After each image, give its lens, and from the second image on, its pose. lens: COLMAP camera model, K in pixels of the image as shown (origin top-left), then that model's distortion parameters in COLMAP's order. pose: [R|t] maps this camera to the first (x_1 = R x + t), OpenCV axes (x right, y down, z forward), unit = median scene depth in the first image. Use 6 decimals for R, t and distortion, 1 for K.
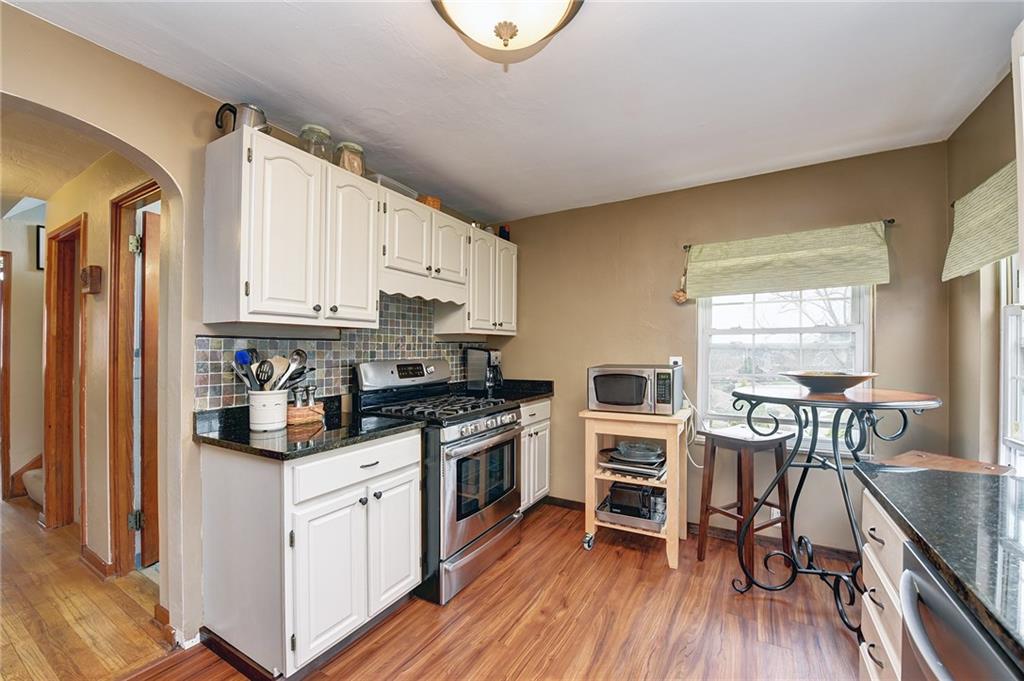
lens RADIAL K [[406.8, 0, 521.0], [0, 406.8, 343.4], [0, 0, 1]] dist [-0.020296, -0.000701]
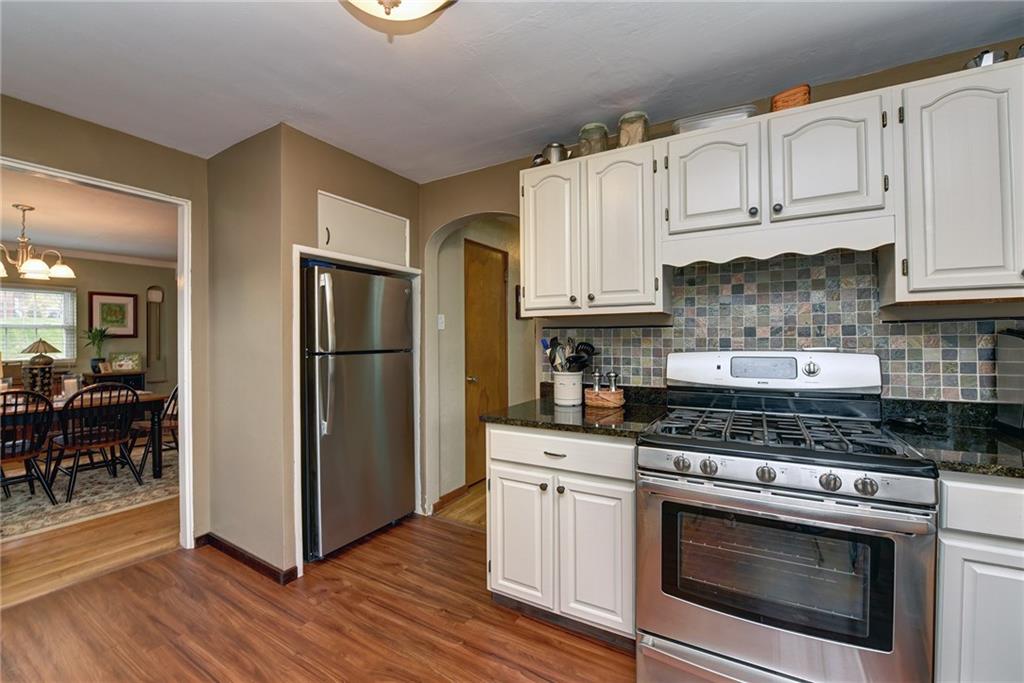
lens RADIAL K [[410.1, 0, 549.2], [0, 410.1, 334.1], [0, 0, 1]] dist [-0.018691, -0.001233]
pose [[0.023551, -0.012611, -0.999643, 0.420827], [0.022403, 0.999676, -0.012084, 0.012628], [0.999472, -0.022111, 0.023826, 0.655494]]
